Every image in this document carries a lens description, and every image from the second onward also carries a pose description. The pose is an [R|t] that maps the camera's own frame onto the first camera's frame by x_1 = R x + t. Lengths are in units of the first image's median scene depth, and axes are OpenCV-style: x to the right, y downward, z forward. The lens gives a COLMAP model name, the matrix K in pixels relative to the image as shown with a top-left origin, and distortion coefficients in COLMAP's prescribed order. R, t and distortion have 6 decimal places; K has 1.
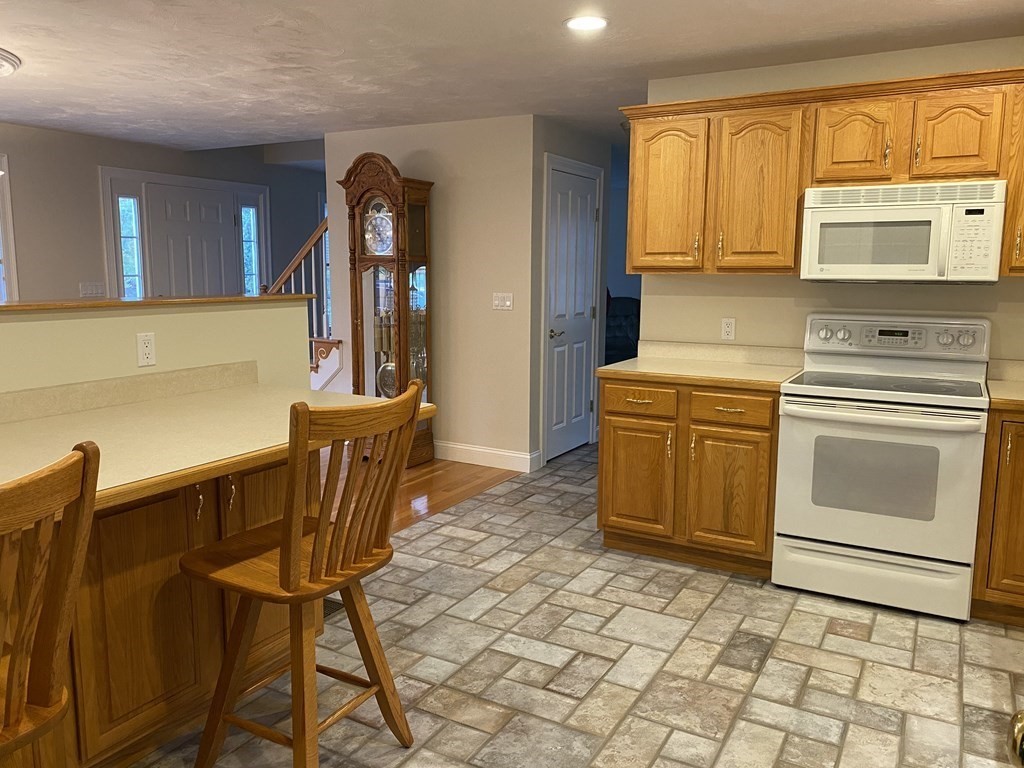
lens RADIAL K [[777.9, 0, 509.7], [0, 777.9, 365.1], [0, 0, 1]] dist [0.034385, -0.045070]
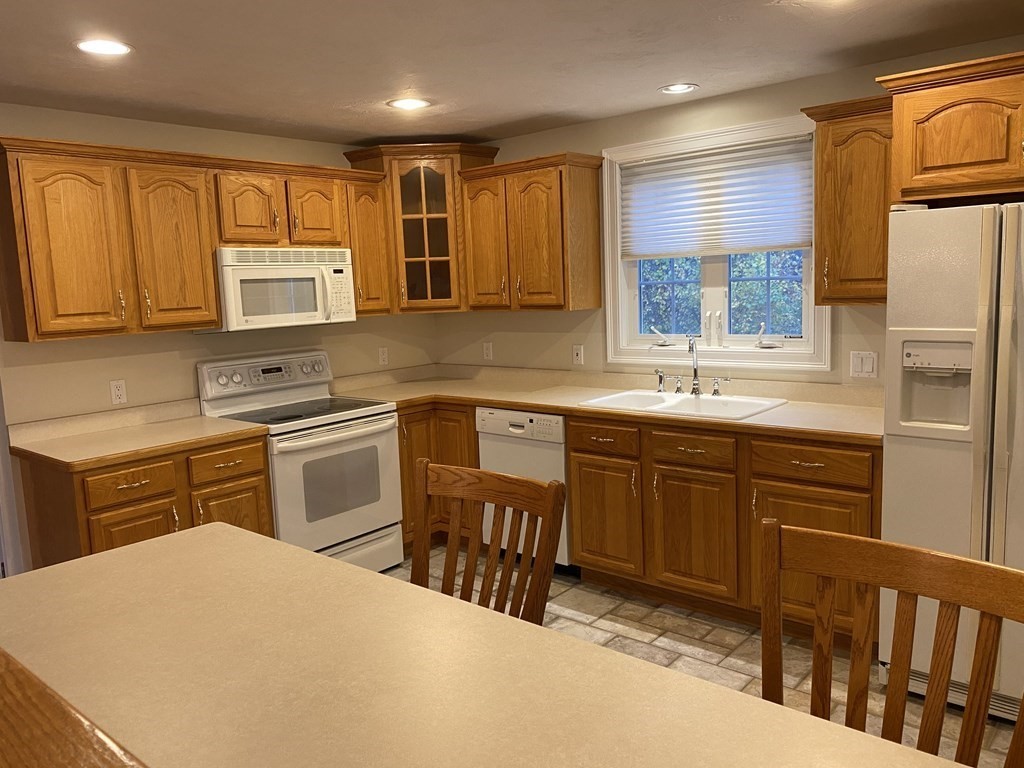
lens RADIAL K [[777.9, 0, 509.8], [0, 777.9, 369.2], [0, 0, 1]] dist [0.034385, -0.045070]
pose [[0.197137, -0.125141, 0.972356, -0.631965], [0.164744, 0.981945, 0.092974, -0.099918], [-0.966435, 0.141861, 0.214194, 0.426397]]
